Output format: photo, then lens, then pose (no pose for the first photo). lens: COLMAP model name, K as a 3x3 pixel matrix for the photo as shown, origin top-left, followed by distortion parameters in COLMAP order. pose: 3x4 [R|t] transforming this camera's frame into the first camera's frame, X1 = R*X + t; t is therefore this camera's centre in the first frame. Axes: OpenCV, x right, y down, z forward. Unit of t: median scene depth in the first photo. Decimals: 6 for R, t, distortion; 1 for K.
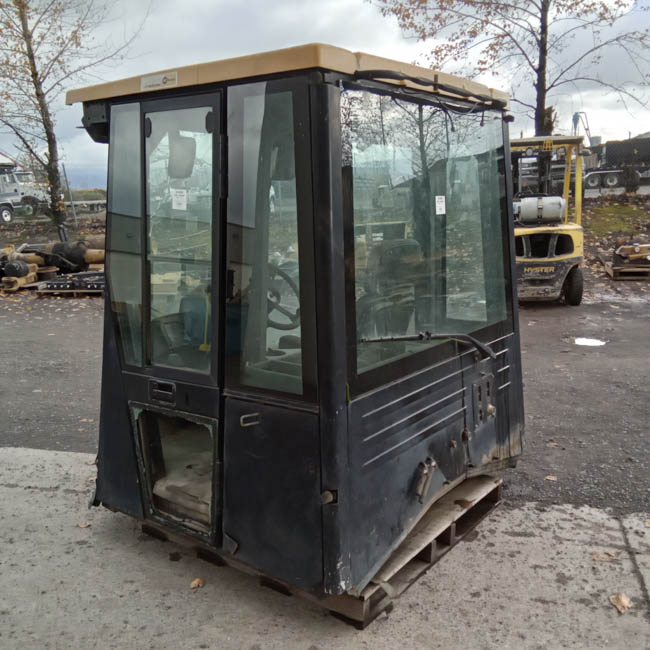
lens RADIAL K [[724.8, 0, 325.0], [0, 724.8, 325.0], [0, 0, 1]] dist [0.015768, 0.003454]
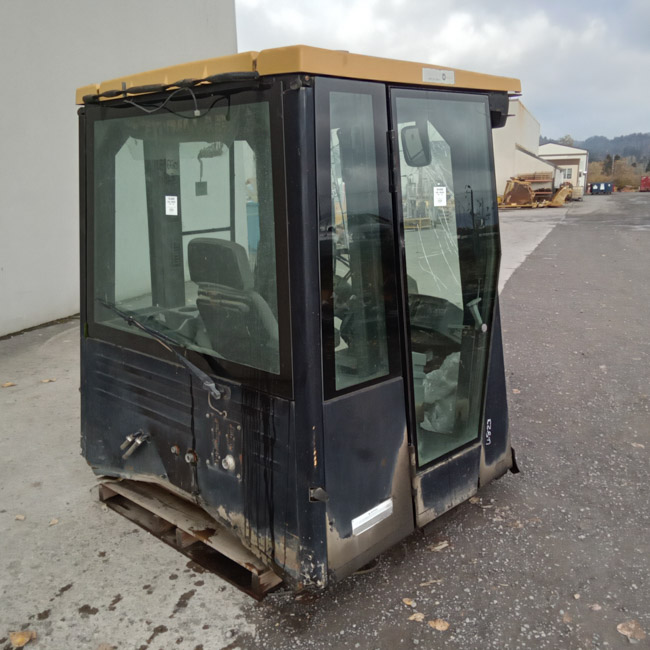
lens RADIAL K [[724.8, 0, 325.0], [0, 724.8, 325.0], [0, 0, 1]] dist [0.015768, 0.003454]
pose [[-0.175902, 0.232518, -0.956553, 0.936914], [-0.144957, 0.954993, 0.258795, -0.252530], [0.973677, 0.184181, -0.134280, 1.169304]]
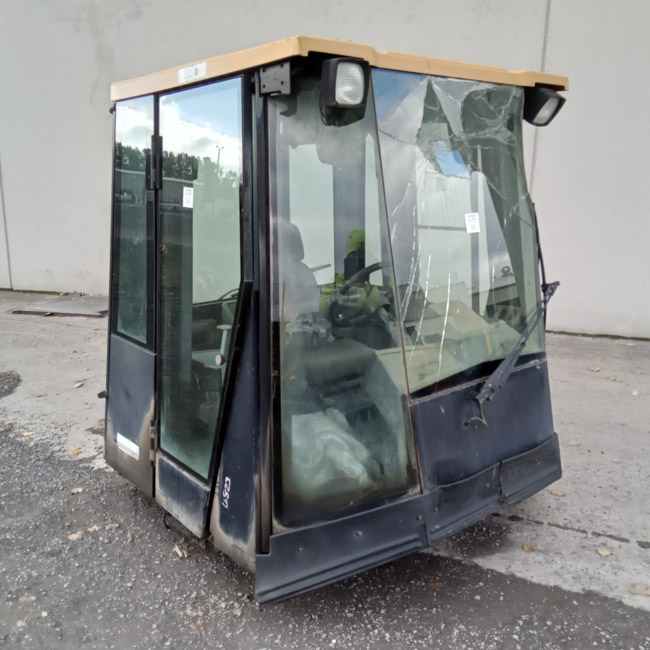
lens RADIAL K [[724.8, 0, 325.0], [0, 724.8, 325.0], [0, 0, 1]] dist [0.015768, 0.003454]
pose [[-0.941555, -0.053475, 0.332587, -0.541639], [0.063674, 0.941267, 0.331605, -0.332075], [-0.330786, 0.333401, -0.882850, 1.983547]]
